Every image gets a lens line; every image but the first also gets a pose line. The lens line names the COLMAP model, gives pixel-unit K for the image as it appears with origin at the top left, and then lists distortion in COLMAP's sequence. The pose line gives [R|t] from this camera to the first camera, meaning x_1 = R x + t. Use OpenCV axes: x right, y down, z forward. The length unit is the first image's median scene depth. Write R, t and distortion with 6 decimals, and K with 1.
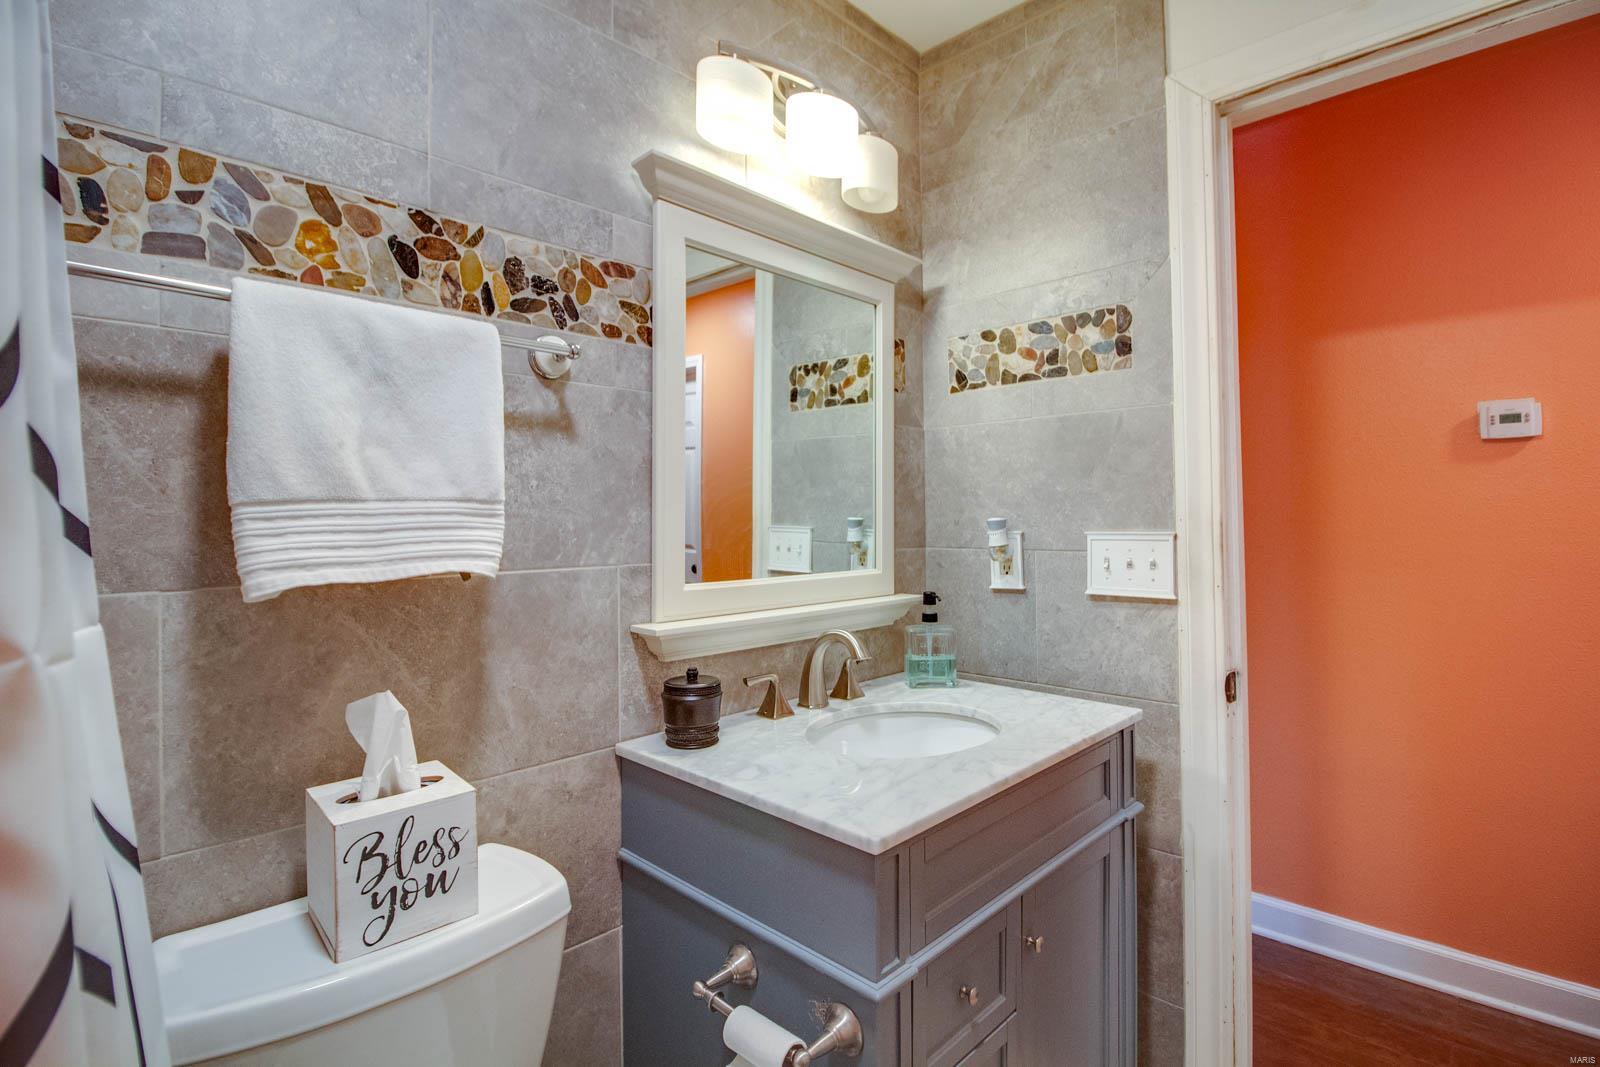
lens RADIAL K [[750.7, 0, 800.6], [0, 750.7, 523.3], [0, 0, 1]] dist [-0.024815, -0.000854]
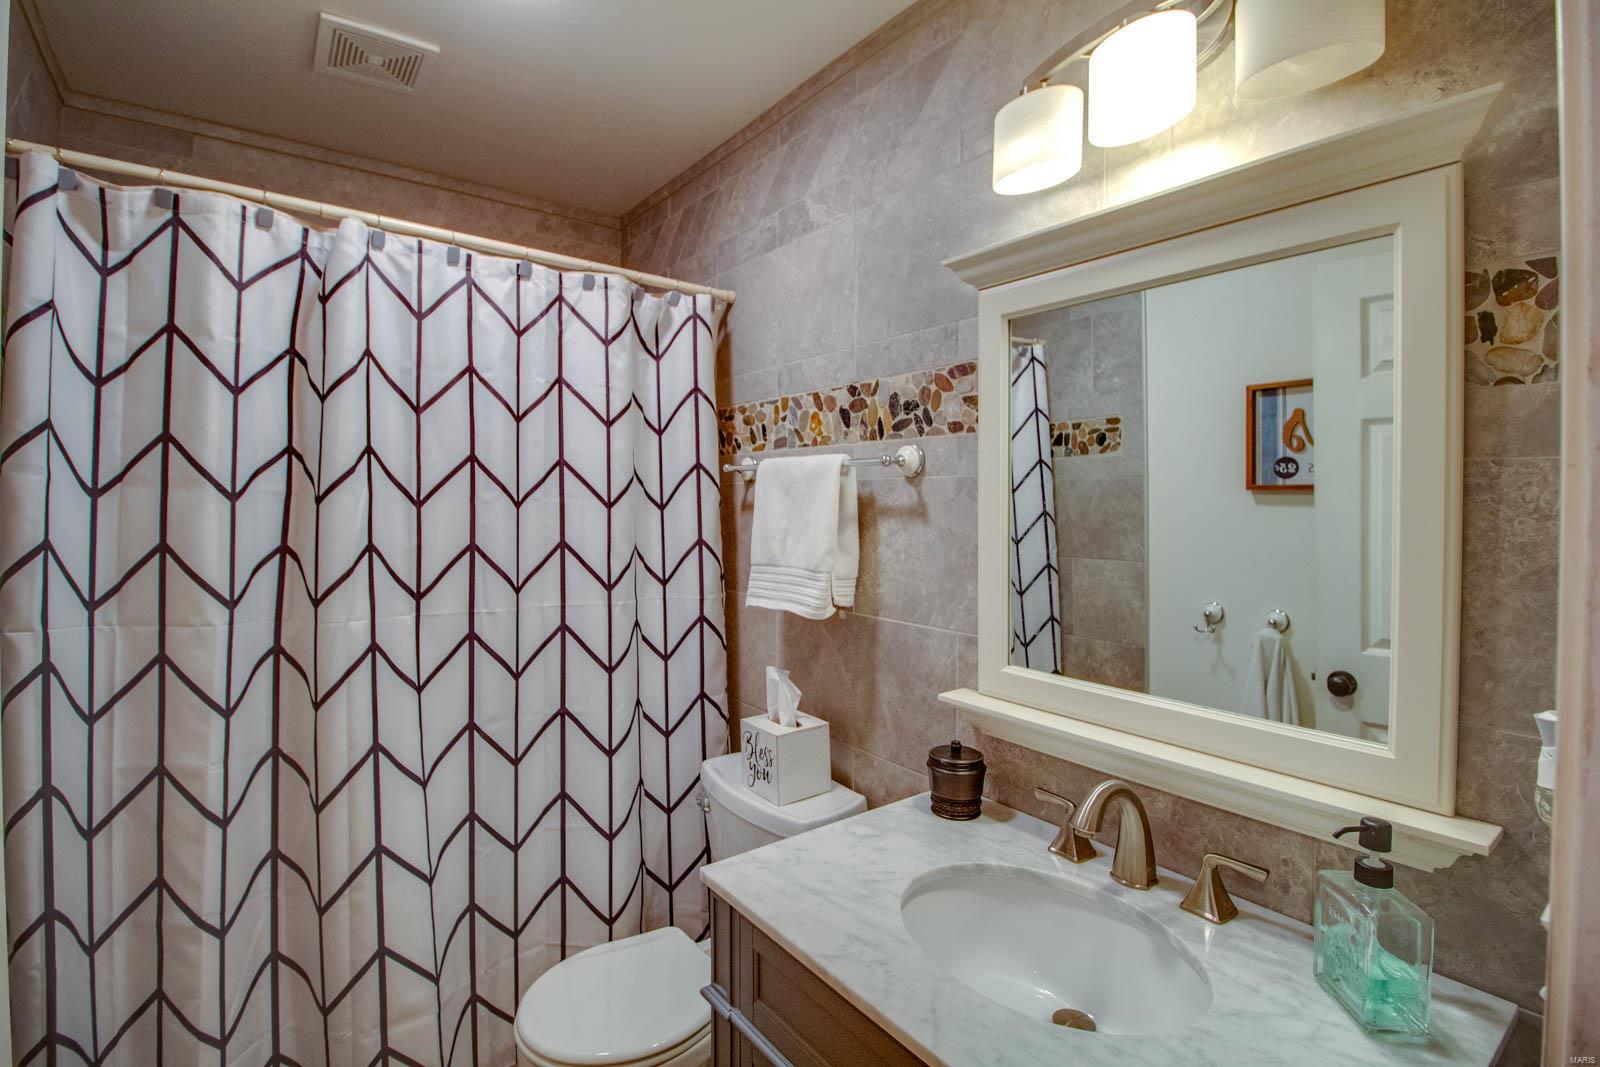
lens RADIAL K [[750.7, 0, 801.0], [0, 750.7, 520.0], [0, 0, 1]] dist [-0.024815, -0.000854]
pose [[-0.151378, 0.032333, -0.987947, 1.014634], [-0.010101, 0.999362, 0.034254, -0.167211], [0.988424, 0.015165, -0.150954, 1.040089]]
